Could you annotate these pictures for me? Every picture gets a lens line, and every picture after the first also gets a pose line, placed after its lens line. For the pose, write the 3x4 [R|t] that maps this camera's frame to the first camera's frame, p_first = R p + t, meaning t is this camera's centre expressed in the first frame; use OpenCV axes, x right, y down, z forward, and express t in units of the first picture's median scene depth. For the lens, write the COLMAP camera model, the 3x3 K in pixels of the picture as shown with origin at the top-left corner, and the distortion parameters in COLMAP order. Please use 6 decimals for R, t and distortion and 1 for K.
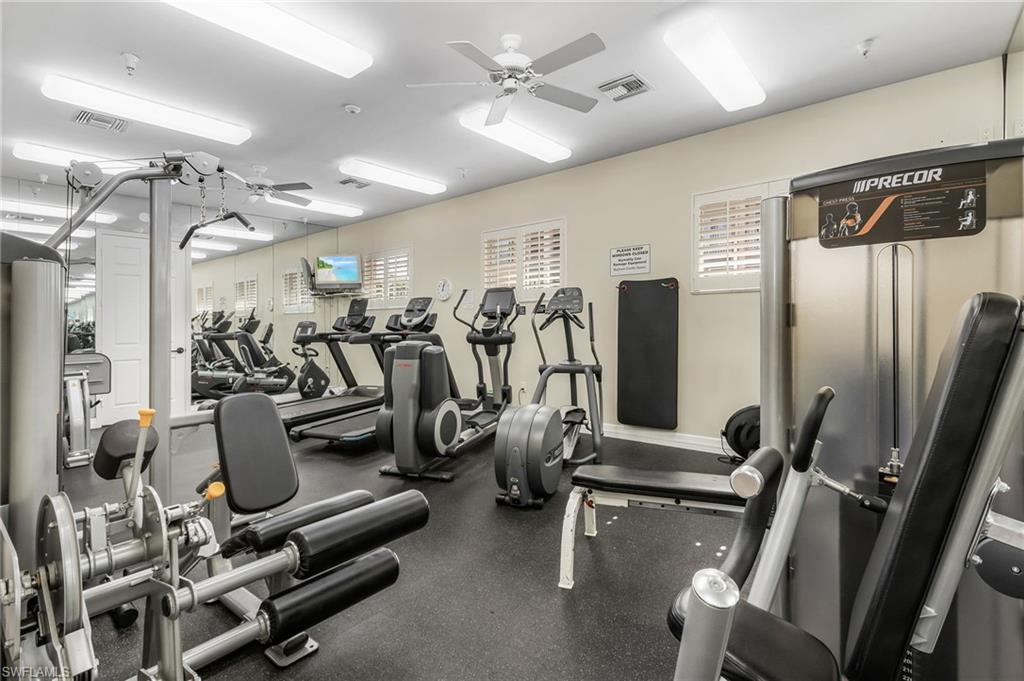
lens RADIAL K [[445.7, 0, 514.5], [0, 445.7, 337.3], [0, 0, 1]] dist [0.011566, -0.000140]
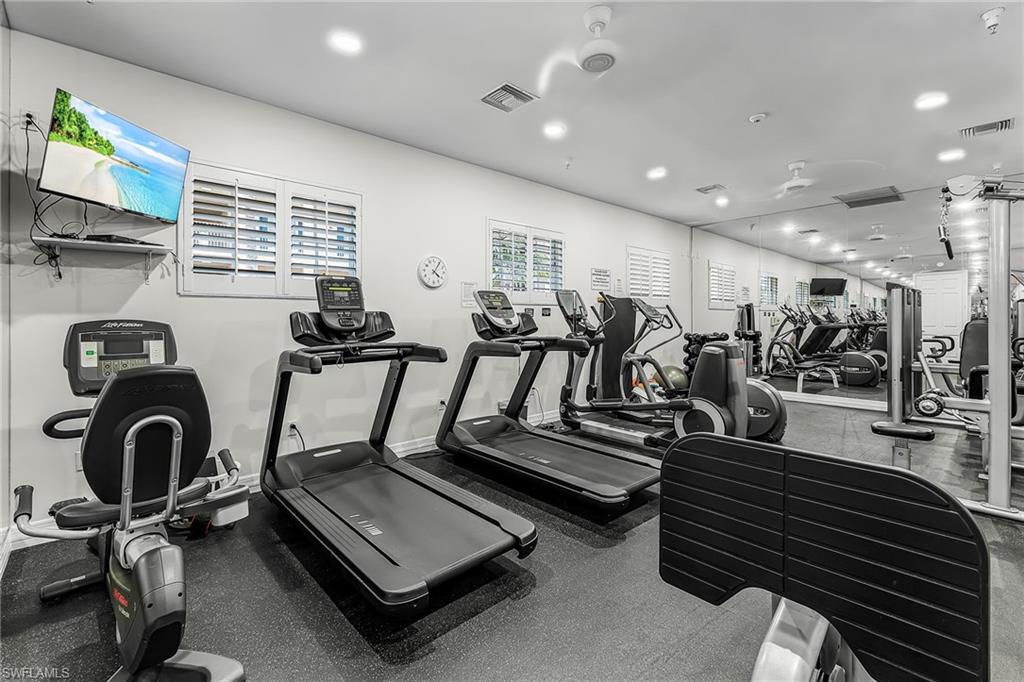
lens RADIAL K [[445.7, 0, 514.5], [0, 445.7, 337.8], [0, 0, 1]] dist [0.011566, -0.000140]
pose [[0.138041, -0.020843, 0.990207, -0.903904], [0.033811, 0.999295, 0.016321, -0.024750], [-0.989849, 0.031227, 0.138649, 0.887196]]
